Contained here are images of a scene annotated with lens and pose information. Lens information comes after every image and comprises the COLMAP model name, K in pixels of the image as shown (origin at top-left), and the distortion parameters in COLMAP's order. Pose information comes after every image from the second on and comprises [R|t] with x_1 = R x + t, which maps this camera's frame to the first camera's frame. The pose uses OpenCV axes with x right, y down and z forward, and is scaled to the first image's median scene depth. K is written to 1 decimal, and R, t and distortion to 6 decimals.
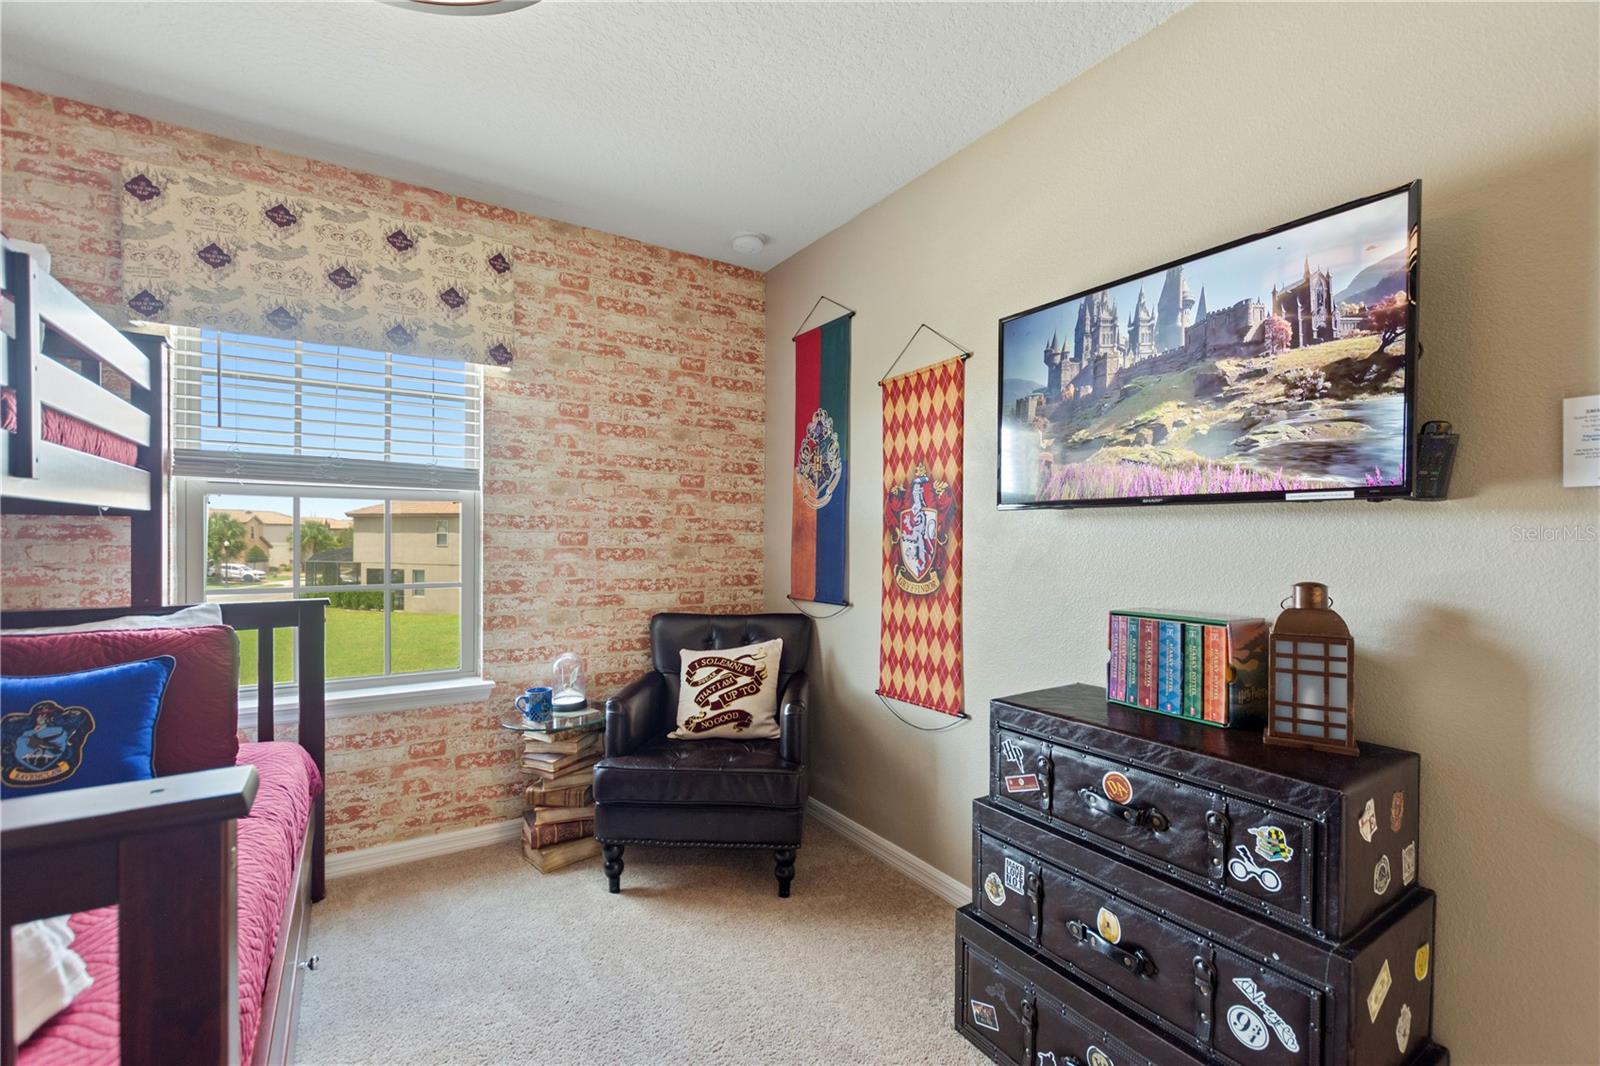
lens RADIAL K [[691.3, 0, 800.9], [0, 691.3, 546.0], [0, 0, 1]] dist [0.003283, -0.001887]
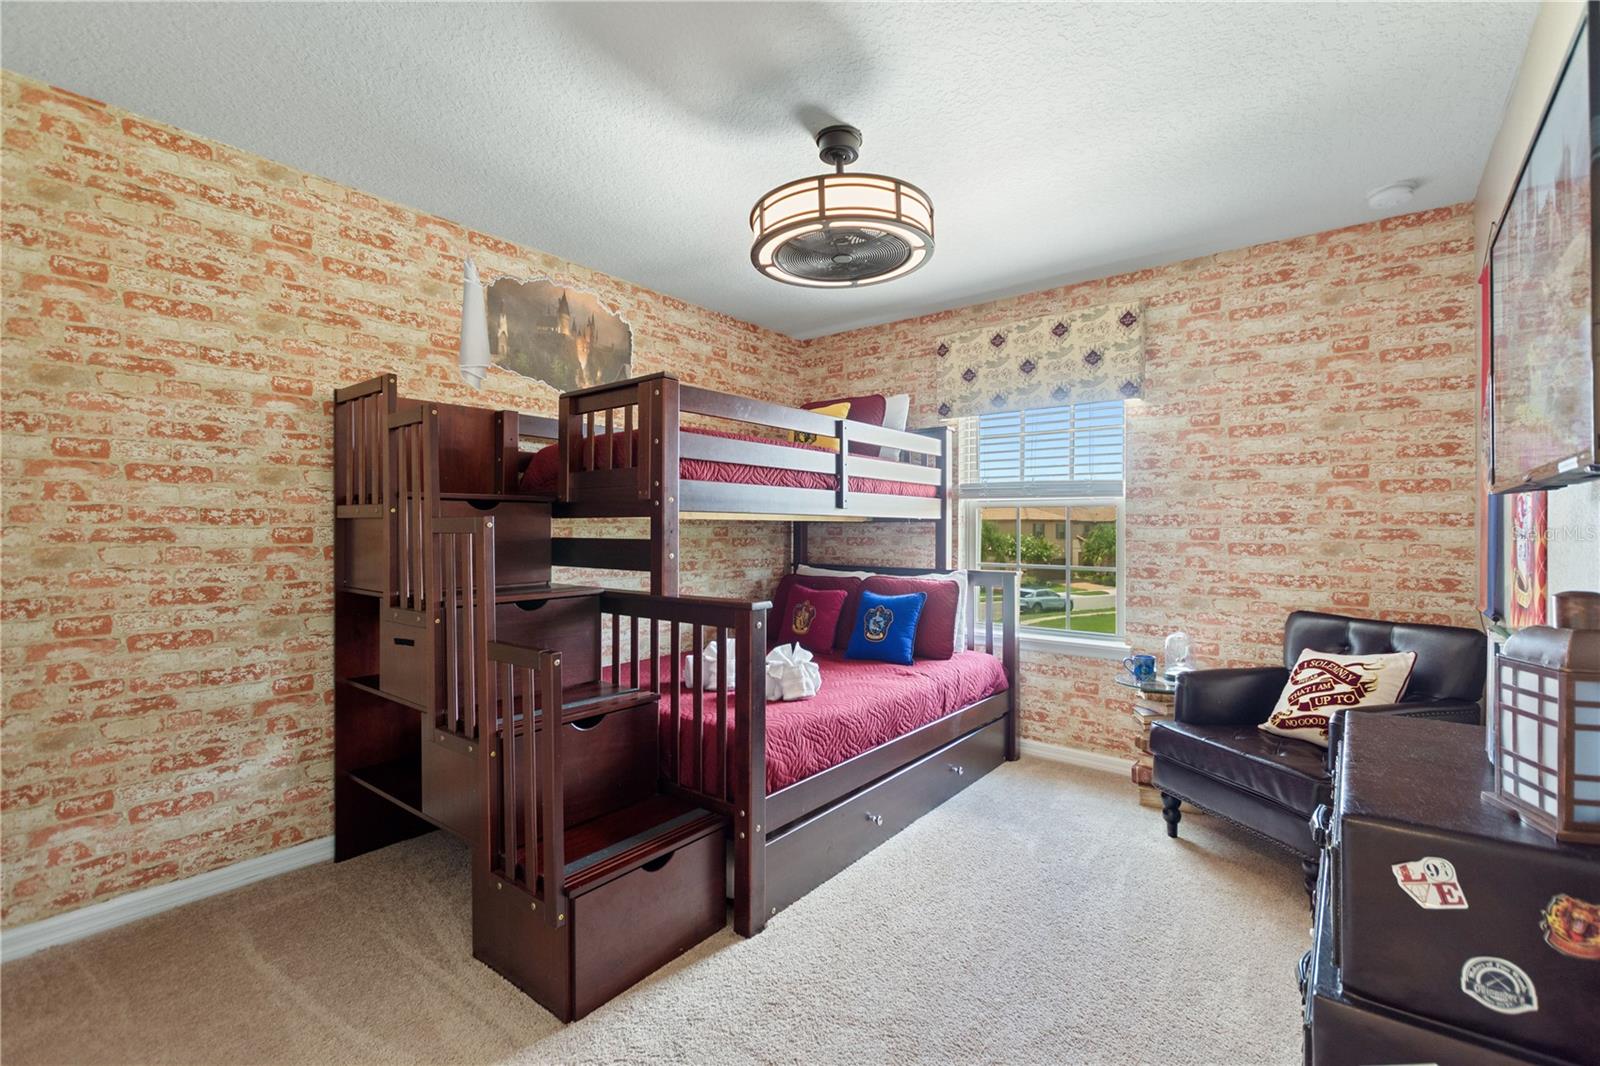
lens RADIAL K [[691.3, 0, 801.6], [0, 691.3, 532.2], [0, 0, 1]] dist [0.003283, -0.001887]
pose [[0.318291, -0.002284, -0.947990, 0.559640], [-0.011482, 0.999914, -0.006264, 0.000816], [0.947924, 0.012878, 0.318237, 0.023077]]
